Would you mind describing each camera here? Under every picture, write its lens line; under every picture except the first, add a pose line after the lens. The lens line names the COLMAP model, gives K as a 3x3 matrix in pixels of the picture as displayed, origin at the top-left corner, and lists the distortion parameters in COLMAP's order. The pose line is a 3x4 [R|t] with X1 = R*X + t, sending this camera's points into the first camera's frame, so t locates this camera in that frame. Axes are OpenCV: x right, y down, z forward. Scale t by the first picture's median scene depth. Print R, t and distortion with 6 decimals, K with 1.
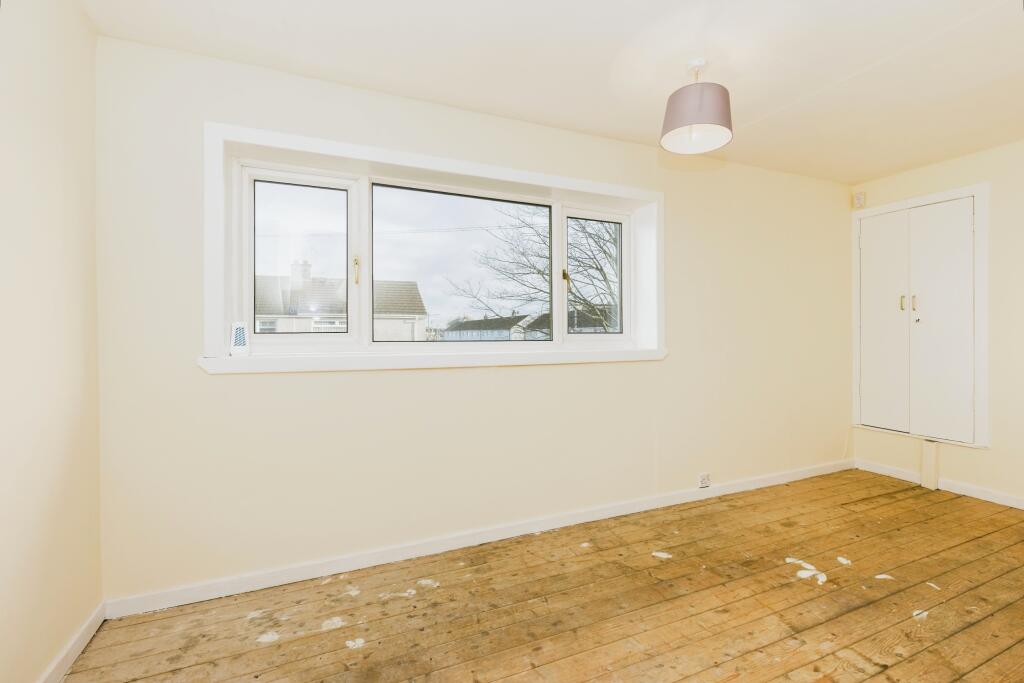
lens RADIAL K [[450.1, 0, 510.7], [0, 450.1, 336.1], [0, 0, 1]] dist [-0.000994, 0.000249]
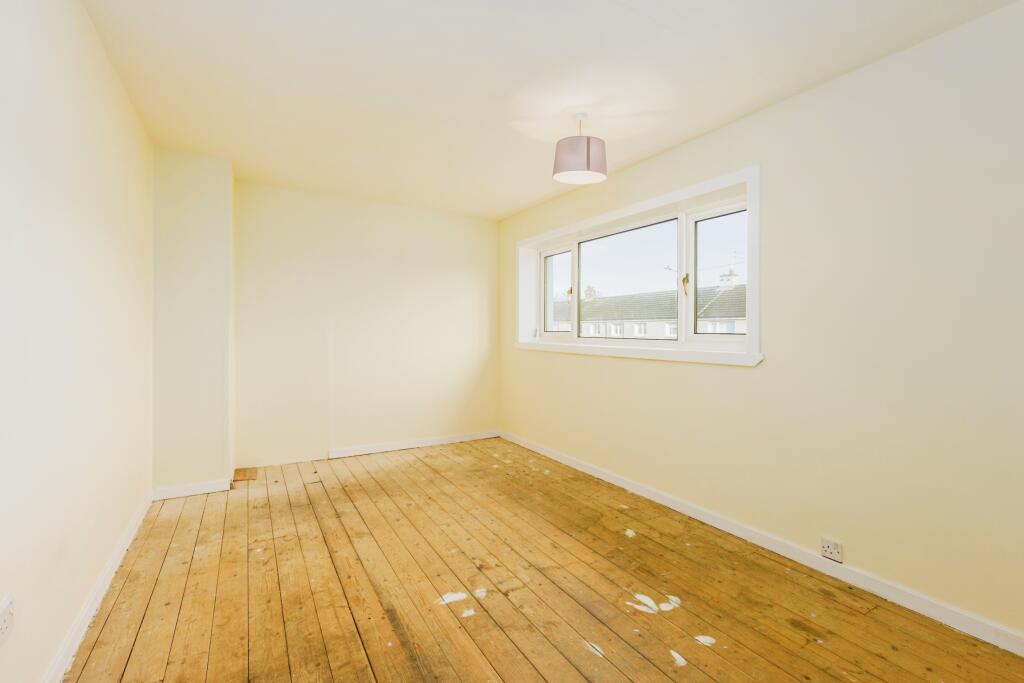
lens RADIAL K [[450.1, 0, 514.0], [0, 450.1, 336.6], [0, 0, 1]] dist [-0.000994, 0.000249]
pose [[0.128712, 0.015838, -0.991556, 1.403569], [-0.016098, 0.999774, 0.013880, -0.009072], [0.991551, 0.014176, 0.128938, 0.570349]]
